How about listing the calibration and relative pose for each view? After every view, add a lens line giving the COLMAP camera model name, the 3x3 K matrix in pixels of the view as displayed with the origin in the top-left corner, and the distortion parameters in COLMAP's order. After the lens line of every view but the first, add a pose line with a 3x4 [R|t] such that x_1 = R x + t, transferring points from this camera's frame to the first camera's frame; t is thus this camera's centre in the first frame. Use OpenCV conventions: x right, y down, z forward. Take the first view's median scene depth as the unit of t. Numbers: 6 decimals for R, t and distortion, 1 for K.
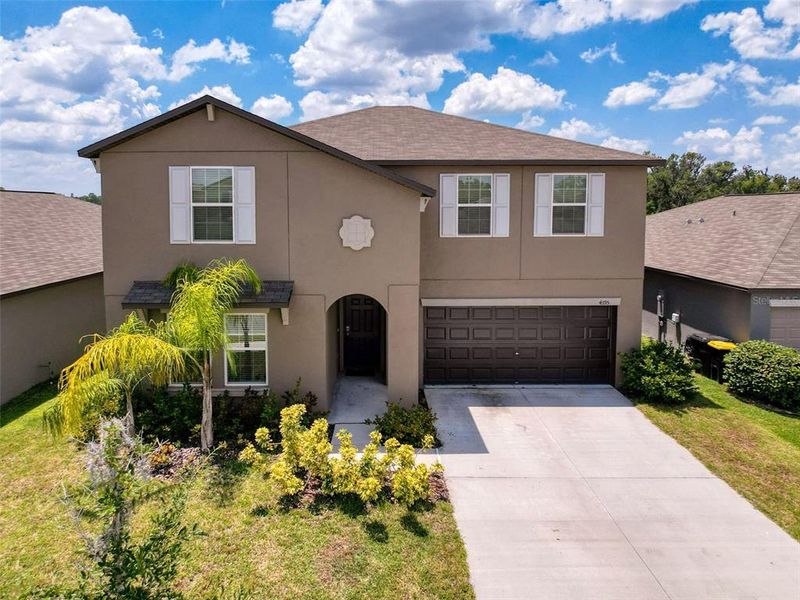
lens RADIAL K [[562.9, 0, 398.0], [0, 562.9, 330.7], [0, 0, 1]] dist [0.005595, -0.005029]
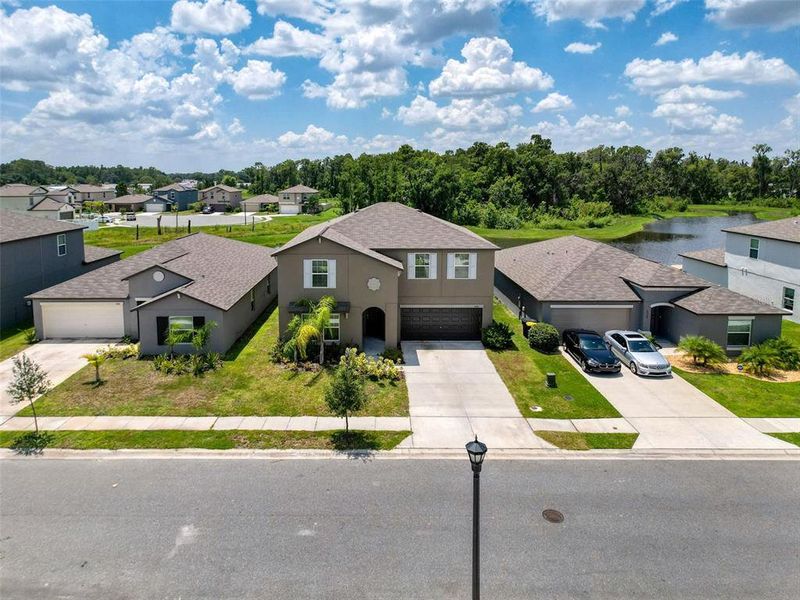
lens RADIAL K [[562.9, 0, 398.0], [0, 562.9, 330.7], [0, 0, 1]] dist [0.005595, -0.005029]
pose [[0.999986, 0.004440, 0.002742, 0.034546], [-0.004665, 0.996085, 0.088280, -0.189120], [-0.002340, -0.088292, 0.996092, -1.660111]]
